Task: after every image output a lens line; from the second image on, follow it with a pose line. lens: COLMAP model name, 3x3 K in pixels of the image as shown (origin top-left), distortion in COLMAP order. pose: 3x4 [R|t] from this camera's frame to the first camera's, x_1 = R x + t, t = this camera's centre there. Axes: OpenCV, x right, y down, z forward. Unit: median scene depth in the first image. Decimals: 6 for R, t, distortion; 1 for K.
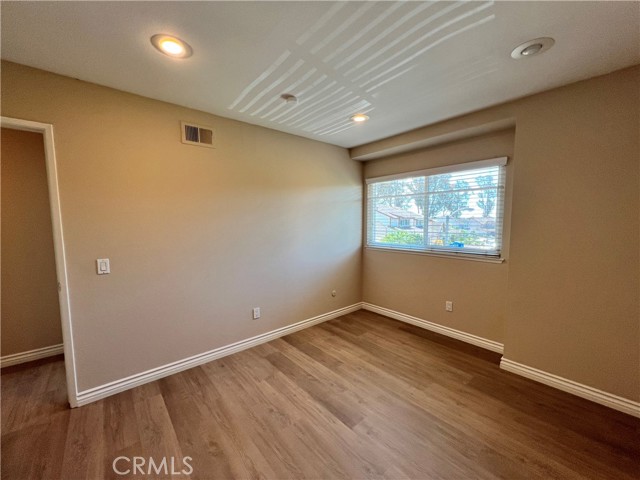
lens RADIAL K [[255.3, 0, 320.0], [0, 255.3, 239.1], [0, 0, 1]] dist [-0.002041, 0.000104]
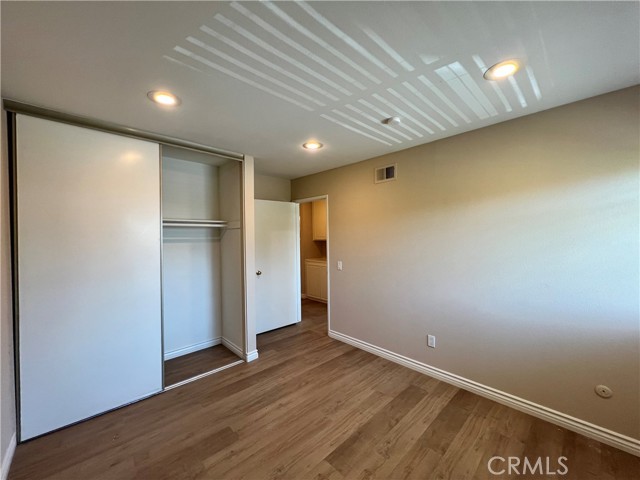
lens RADIAL K [[255.3, 0, 320.1], [0, 255.3, 240.5], [0, 0, 1]] dist [-0.002041, 0.000104]
pose [[0.054668, 0.020941, -0.998285, 0.808295], [-0.066386, 0.997644, 0.017292, -0.079987], [0.996295, 0.065327, 0.055929, 0.654200]]
